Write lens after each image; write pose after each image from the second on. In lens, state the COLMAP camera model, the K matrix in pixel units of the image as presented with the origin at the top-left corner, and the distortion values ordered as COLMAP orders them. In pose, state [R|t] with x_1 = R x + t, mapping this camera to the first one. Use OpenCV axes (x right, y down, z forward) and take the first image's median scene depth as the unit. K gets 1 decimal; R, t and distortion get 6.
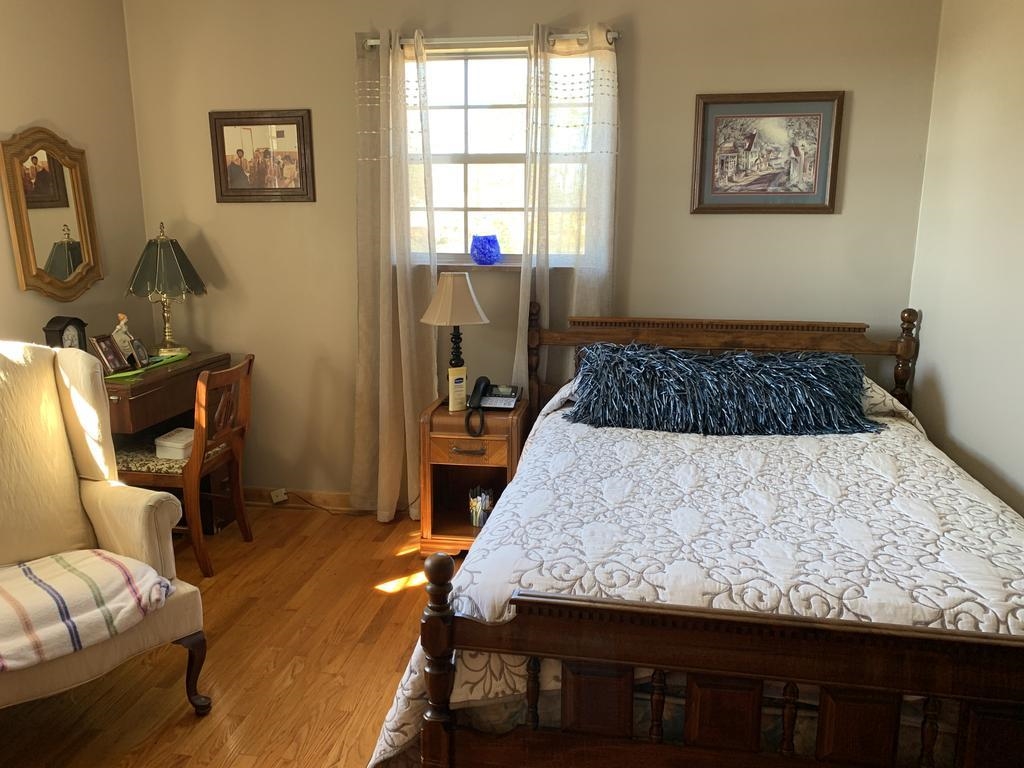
lens RADIAL K [[788.3, 0, 516.4], [0, 788.3, 388.4], [0, 0, 1]] dist [0.051145, -0.054085]
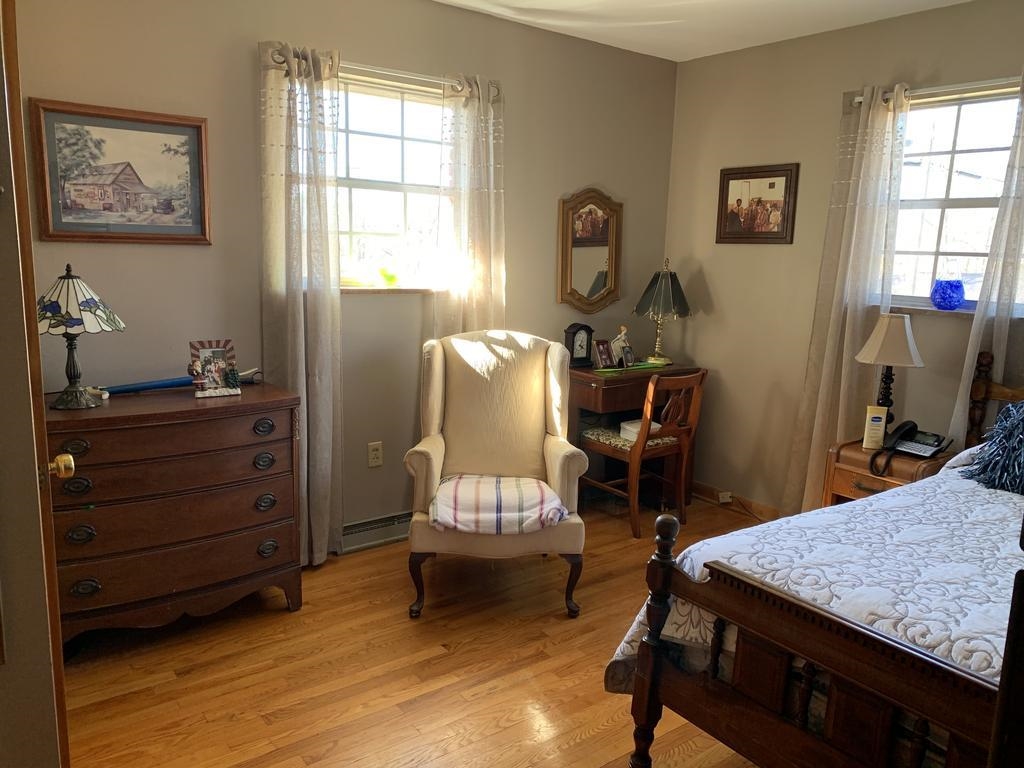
lens RADIAL K [[788.3, 0, 513.8], [0, 788.3, 386.6], [0, 0, 1]] dist [0.051145, -0.054085]
pose [[0.718948, 0.142898, -0.680216, 0.297718], [-0.176475, 0.984098, 0.020213, 0.010922], [0.672287, 0.105509, 0.732733, -0.073438]]
